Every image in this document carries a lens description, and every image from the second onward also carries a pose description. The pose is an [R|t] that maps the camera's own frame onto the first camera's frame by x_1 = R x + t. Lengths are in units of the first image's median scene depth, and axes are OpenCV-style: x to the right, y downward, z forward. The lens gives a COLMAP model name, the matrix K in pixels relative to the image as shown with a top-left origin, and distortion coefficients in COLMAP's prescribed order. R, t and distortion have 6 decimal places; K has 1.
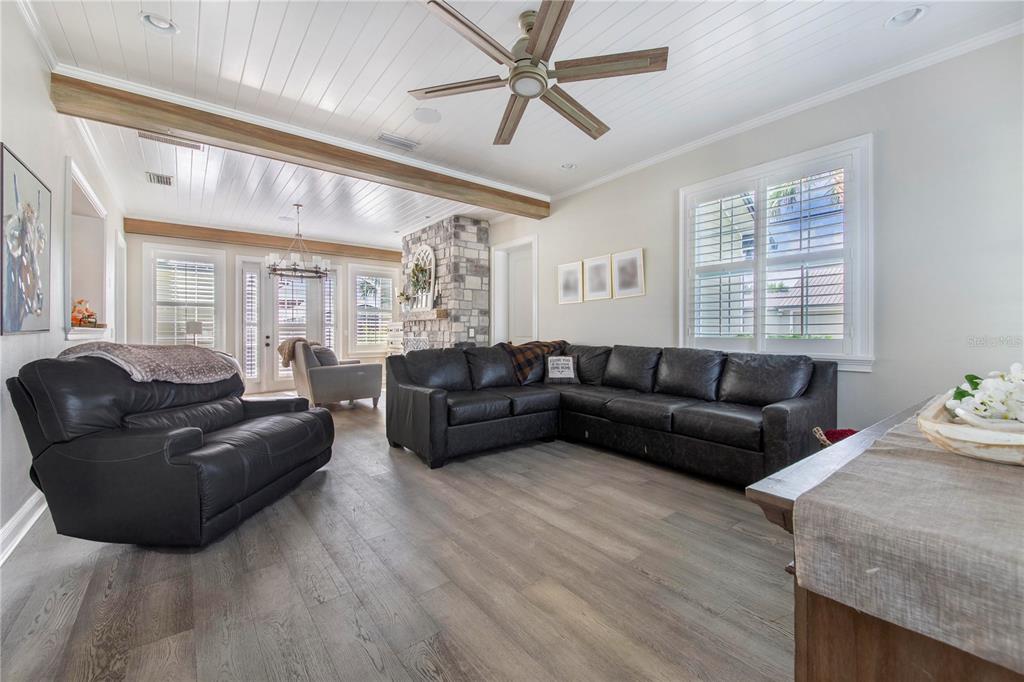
lens RADIAL K [[390.7, 0, 515.3], [0, 390.7, 336.2], [0, 0, 1]] dist [0.019946, -0.000278]
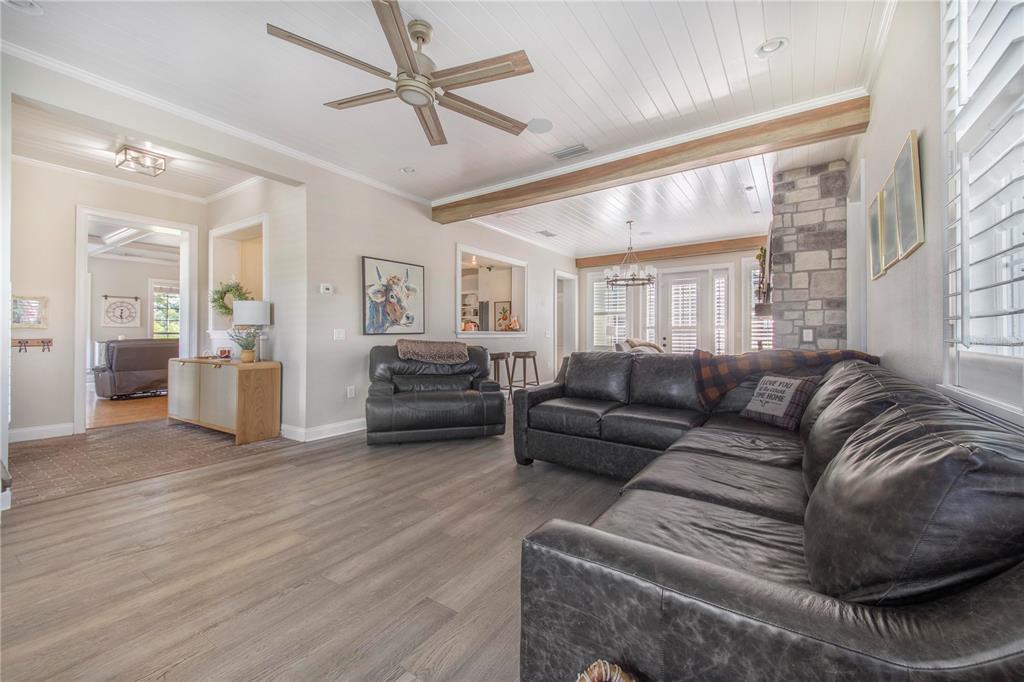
lens RADIAL K [[390.7, 0, 515.3], [0, 390.7, 336.2], [0, 0, 1]] dist [0.019946, -0.000278]
pose [[0.346401, 0.006607, -0.938063, 0.357410], [-0.011268, 0.999932, 0.002882, -0.003786], [0.938019, 0.009572, 0.346452, 0.292186]]
